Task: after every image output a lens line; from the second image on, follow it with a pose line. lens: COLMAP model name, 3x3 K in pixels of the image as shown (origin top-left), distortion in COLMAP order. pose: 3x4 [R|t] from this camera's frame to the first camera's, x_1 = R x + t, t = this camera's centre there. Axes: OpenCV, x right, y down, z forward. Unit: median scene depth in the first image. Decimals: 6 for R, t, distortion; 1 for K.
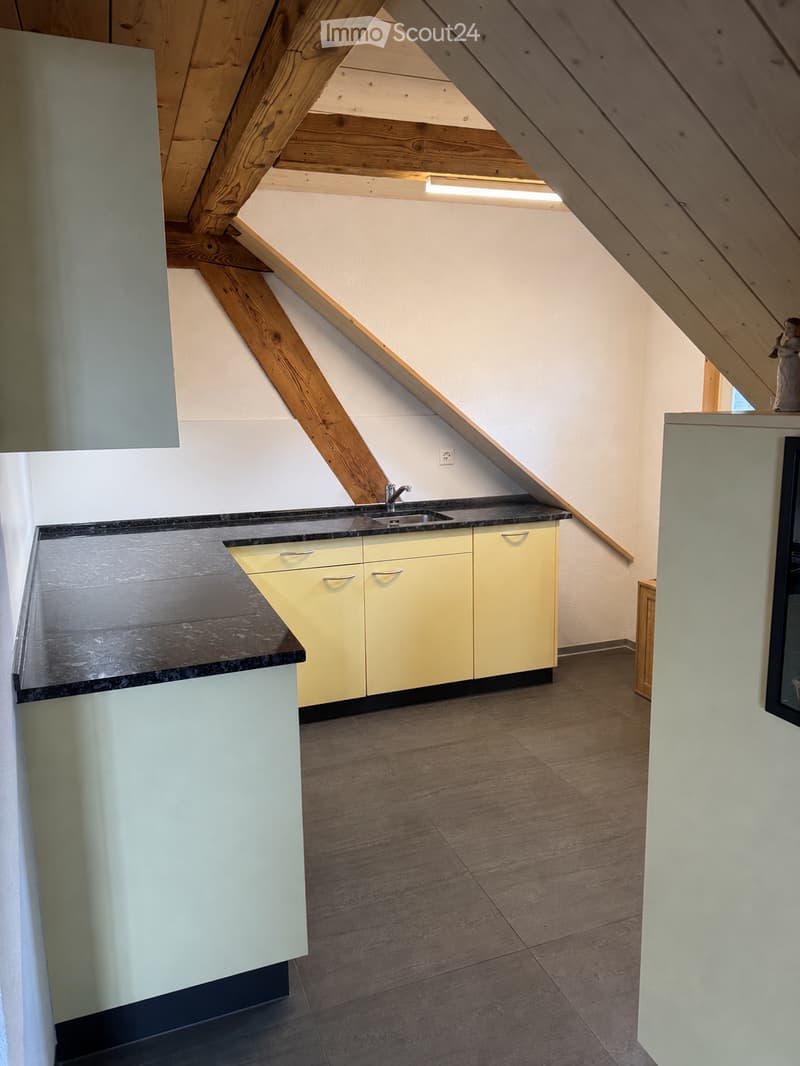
lens RADIAL K [[735.3, 0, 393.8], [0, 735.3, 537.9], [0, 0, 1]] dist [-0.000823, -0.001131]
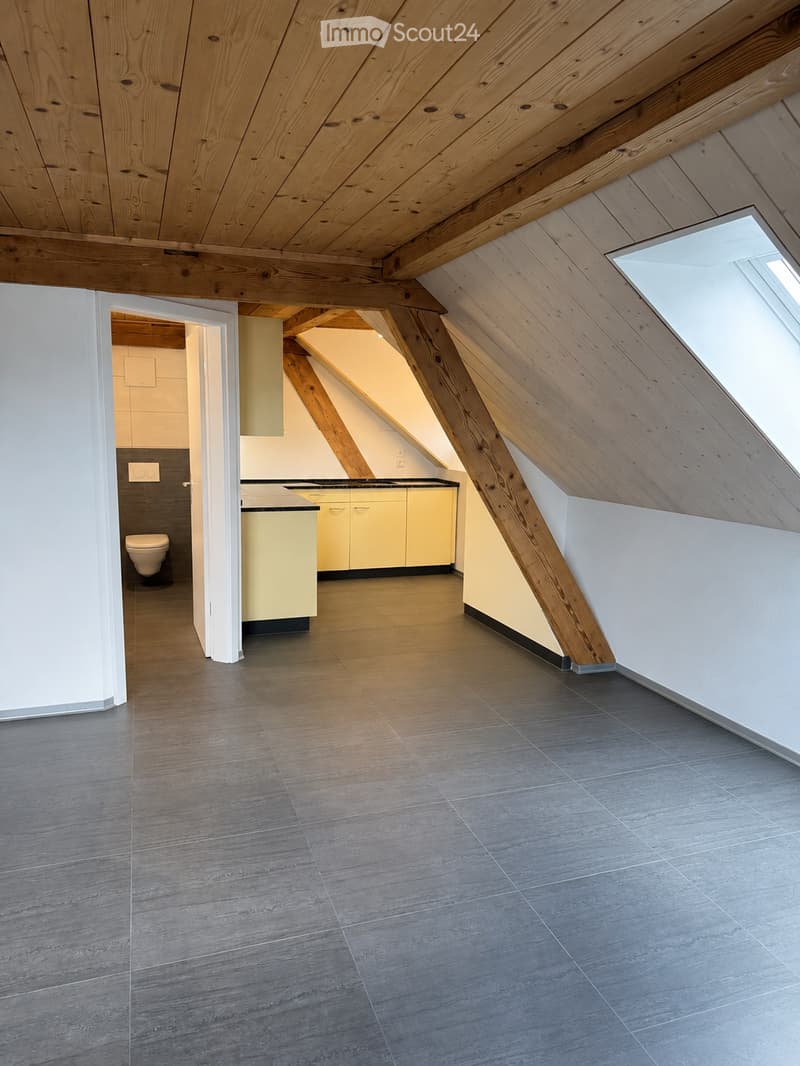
lens RADIAL K [[735.3, 0, 393.8], [0, 735.3, 537.9], [0, 0, 1]] dist [-0.000823, -0.001131]
pose [[0.999032, 0.040071, -0.018175, 0.112253], [-0.040536, 0.998839, -0.026011, 0.170459], [0.017111, 0.026722, 0.999496, -0.955837]]
